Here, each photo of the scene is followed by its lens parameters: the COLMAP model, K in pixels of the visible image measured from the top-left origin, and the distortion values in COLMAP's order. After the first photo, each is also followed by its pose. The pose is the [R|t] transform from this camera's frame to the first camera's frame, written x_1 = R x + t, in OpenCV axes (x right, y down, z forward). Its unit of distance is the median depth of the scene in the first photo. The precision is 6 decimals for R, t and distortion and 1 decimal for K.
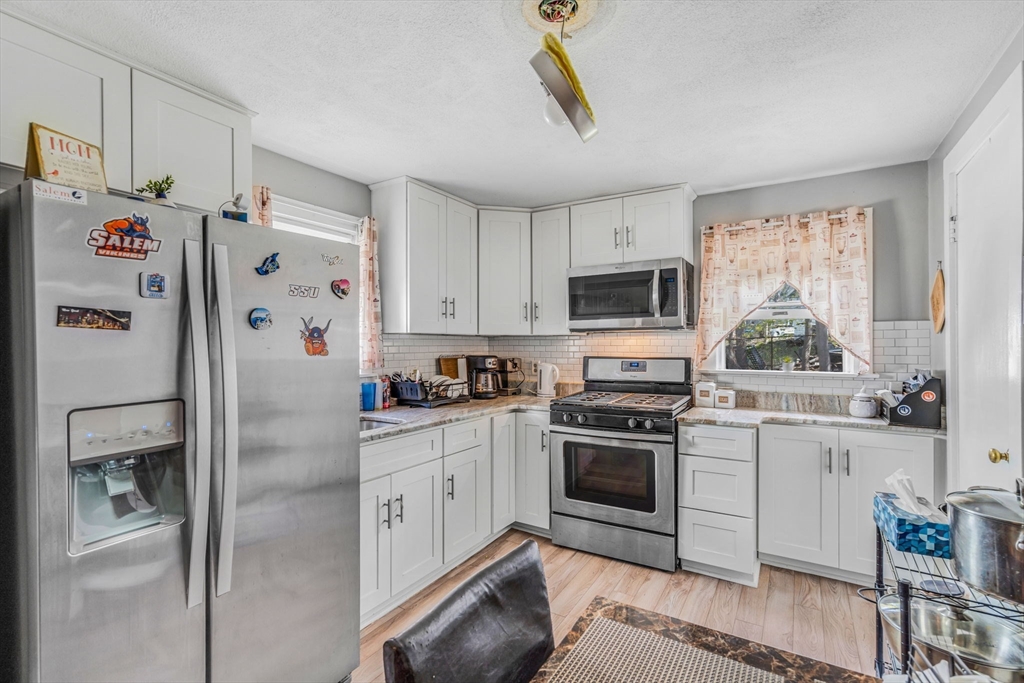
lens RADIAL K [[466.2, 0, 513.9], [0, 466.2, 348.2], [0, 0, 1]] dist [-0.001127, 0.000101]
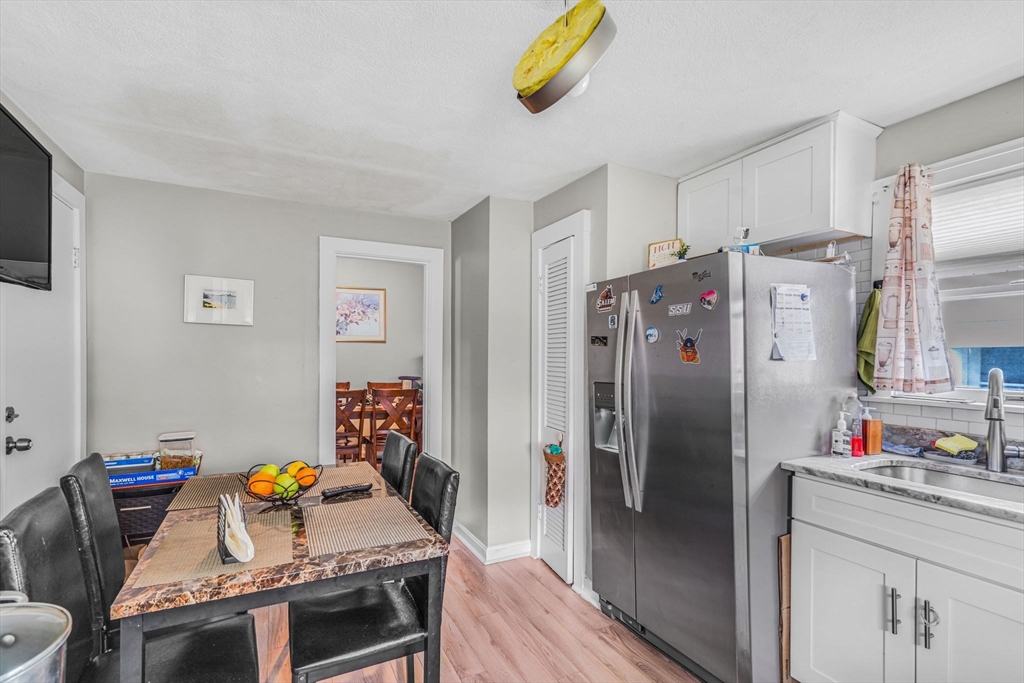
lens RADIAL K [[477.7, 0, 512.0], [0, 477.7, 341.5], [0, 0, 1]] dist [0.001096, 0.000335]
pose [[-0.534788, -0.021287, -0.844718, 1.029612], [-0.010828, 0.999773, -0.018339, -0.011994], [0.844917, -0.000661, -0.534897, 1.572391]]
